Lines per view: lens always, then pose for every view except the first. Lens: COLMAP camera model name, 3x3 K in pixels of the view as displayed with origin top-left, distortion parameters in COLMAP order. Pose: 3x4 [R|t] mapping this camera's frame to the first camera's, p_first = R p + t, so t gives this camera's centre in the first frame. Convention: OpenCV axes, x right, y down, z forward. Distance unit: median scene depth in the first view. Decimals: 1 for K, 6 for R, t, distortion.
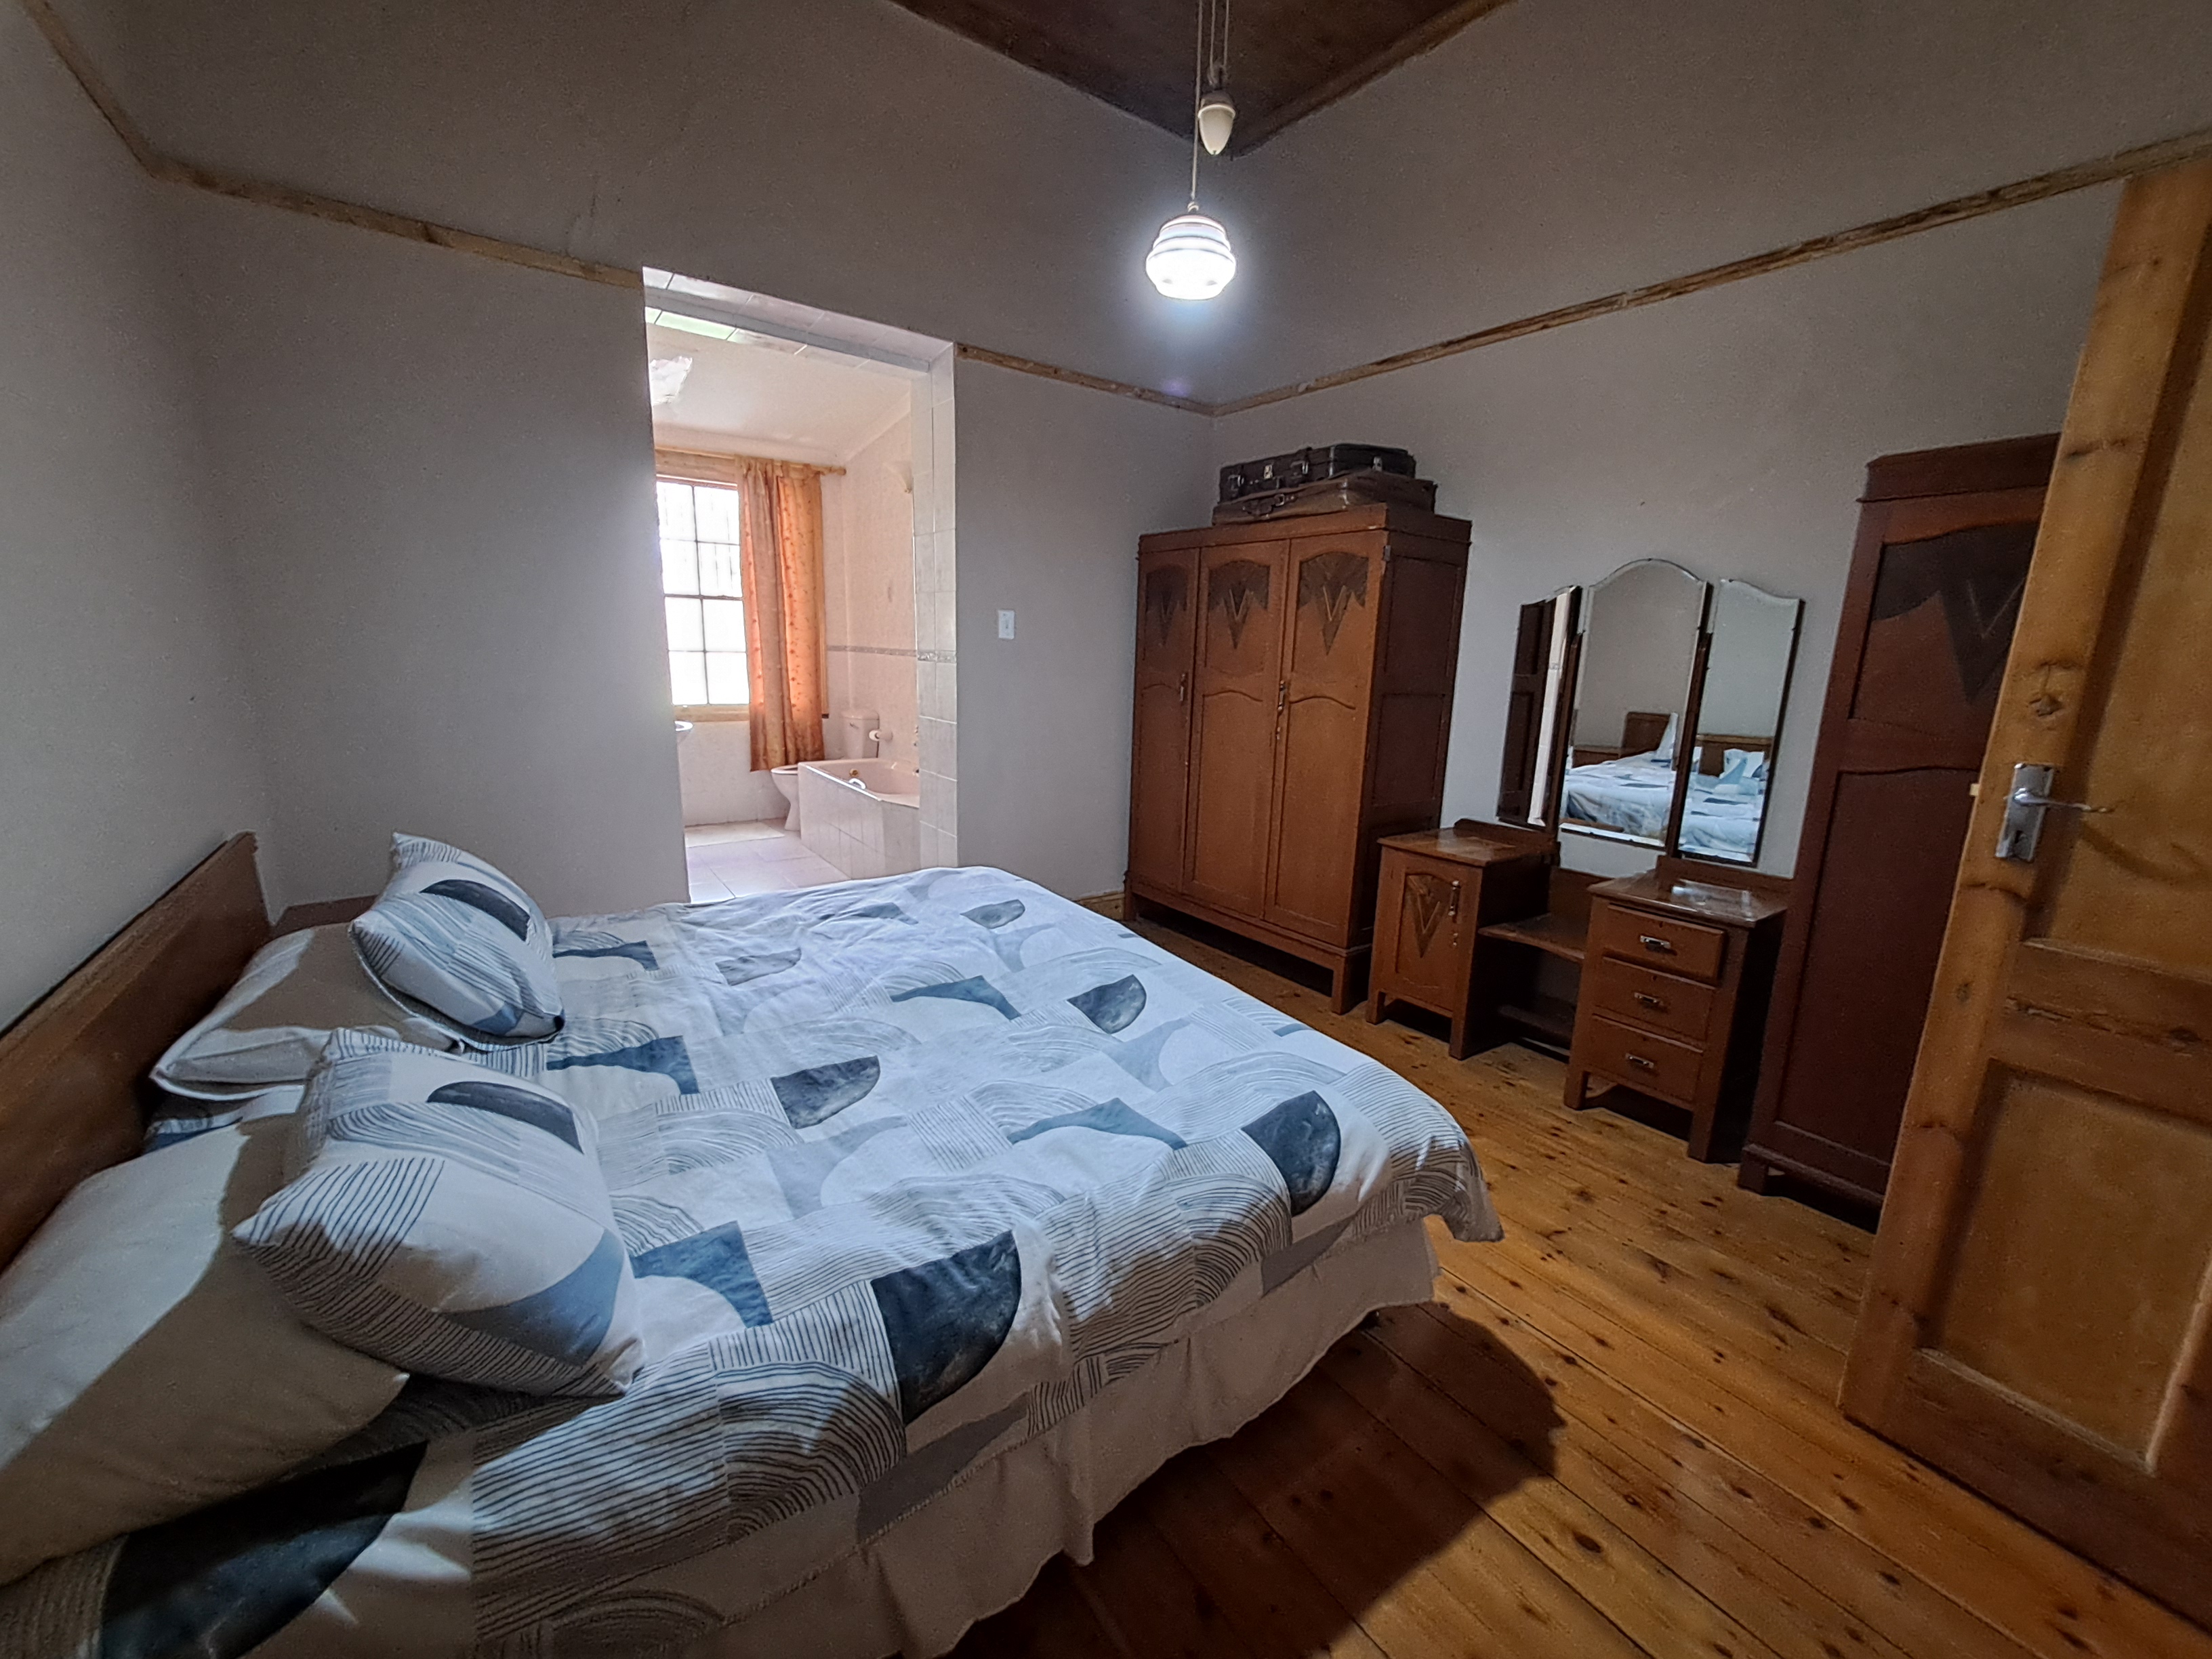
lens RADIAL K [[876.0, 0, 1110.1], [0, 876.0, 831.9], [0, 0, 1]] dist [-0.005022, 0.002956]
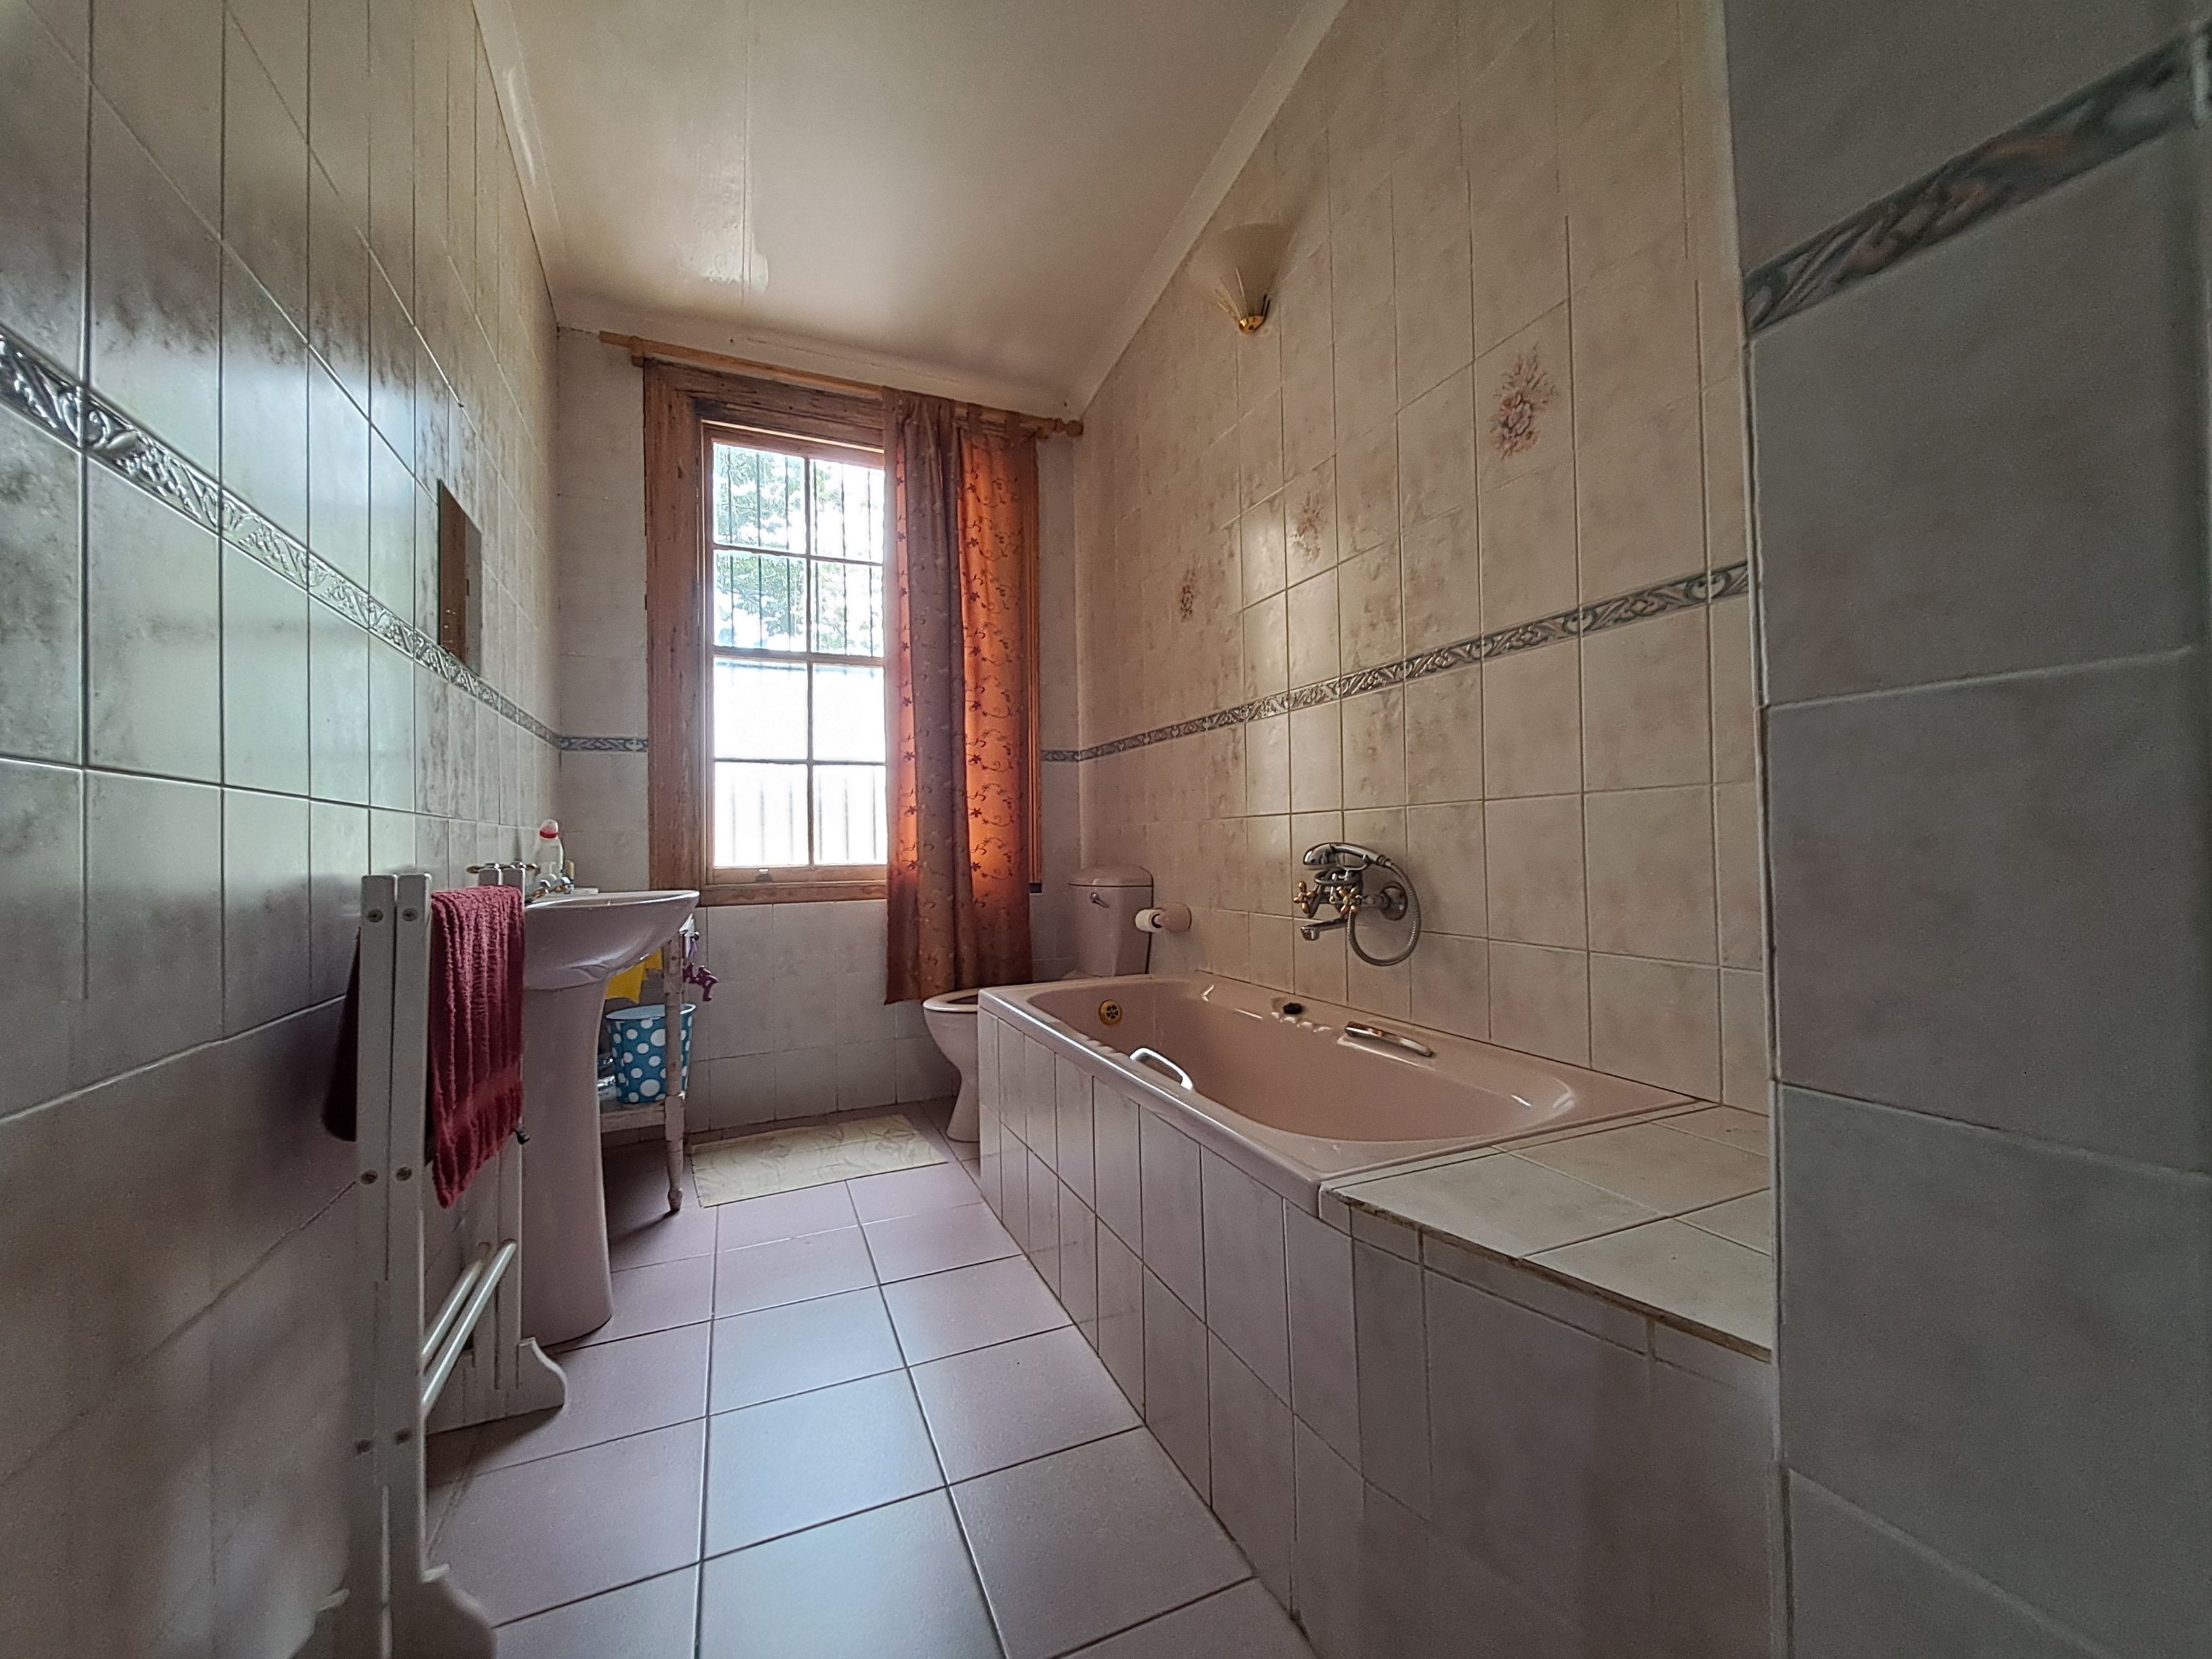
lens RADIAL K [[876.0, 0, 1111.6], [0, 876.0, 832.5], [0, 0, 1]] dist [-0.005022, 0.002956]
pose [[0.979477, -0.045612, -0.196326, -0.193293], [0.000011, 0.974070, -0.226246, -0.052875], [0.201555, 0.221601, 0.954080, 0.554791]]
